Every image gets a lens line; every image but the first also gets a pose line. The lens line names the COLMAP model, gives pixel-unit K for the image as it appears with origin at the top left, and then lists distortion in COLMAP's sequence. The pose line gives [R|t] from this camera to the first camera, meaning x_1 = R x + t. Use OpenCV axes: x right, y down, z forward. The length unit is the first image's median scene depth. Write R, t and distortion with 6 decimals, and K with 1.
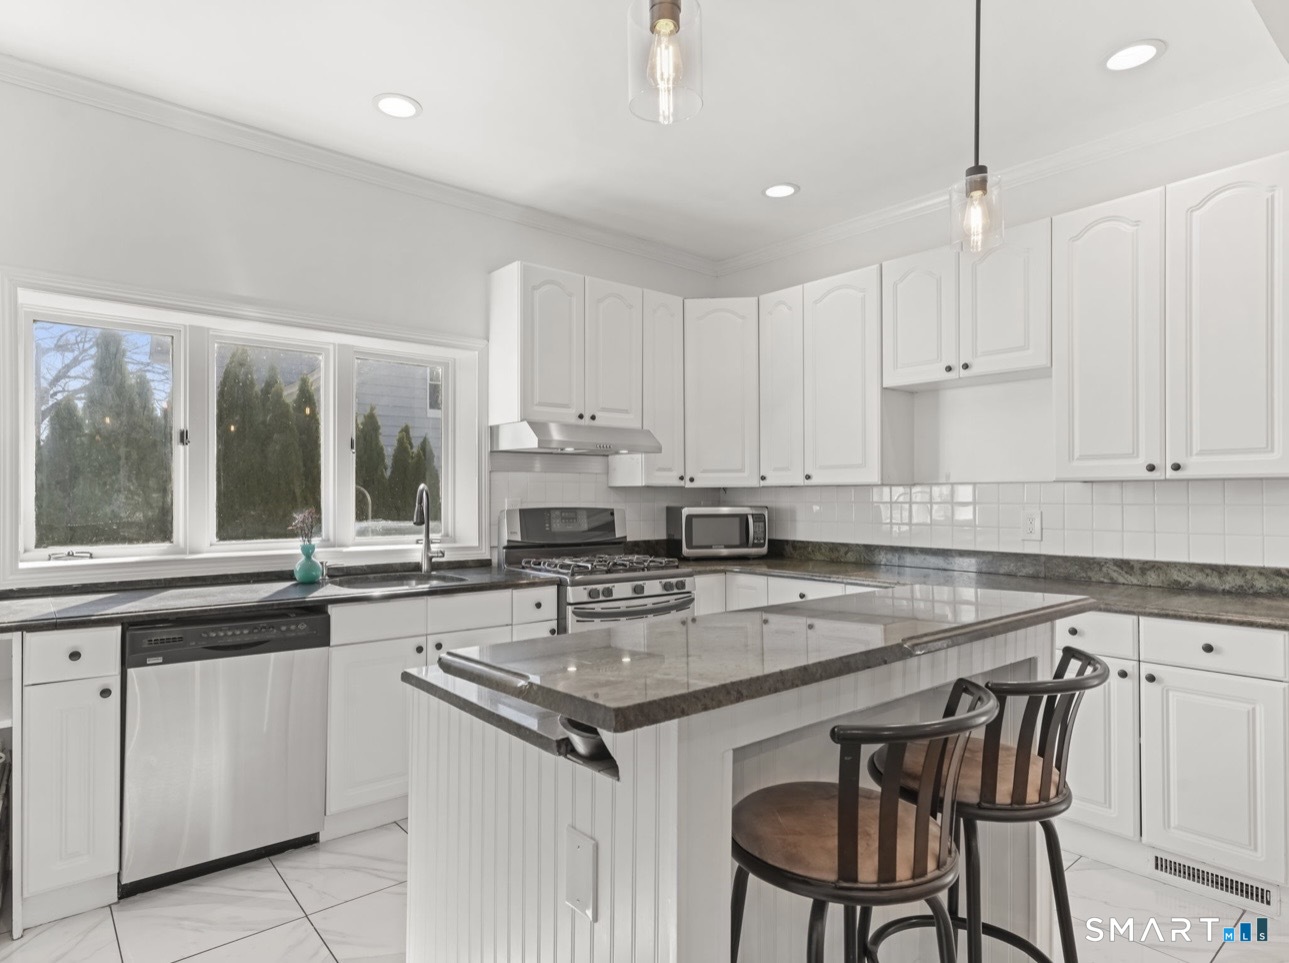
lens RADIAL K [[743.4, 0, 644.5], [0, 743.4, 481.5], [0, 0, 1]] dist [-0.005351, -0.000820]
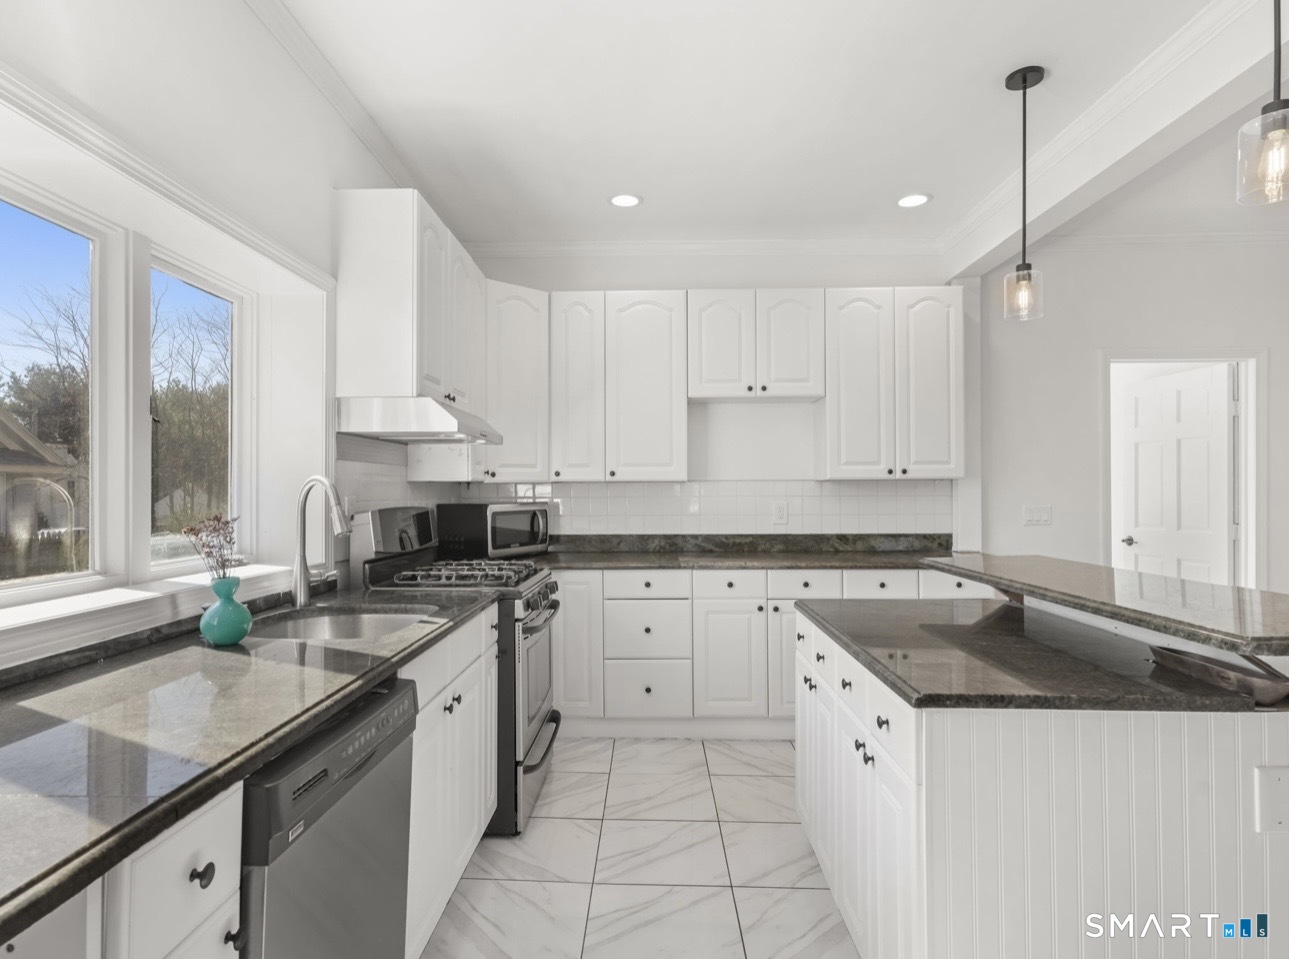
lens RADIAL K [[699.3, 0, 644.5], [0, 699.3, 479.5], [0, 0, 1]] dist [-0.006647, -0.001860]
pose [[0.657613, 0.010290, 0.753286, -0.546461], [-0.009633, 0.999940, -0.005250, 0.007624], [-0.753295, -0.003804, 0.657672, 0.335220]]
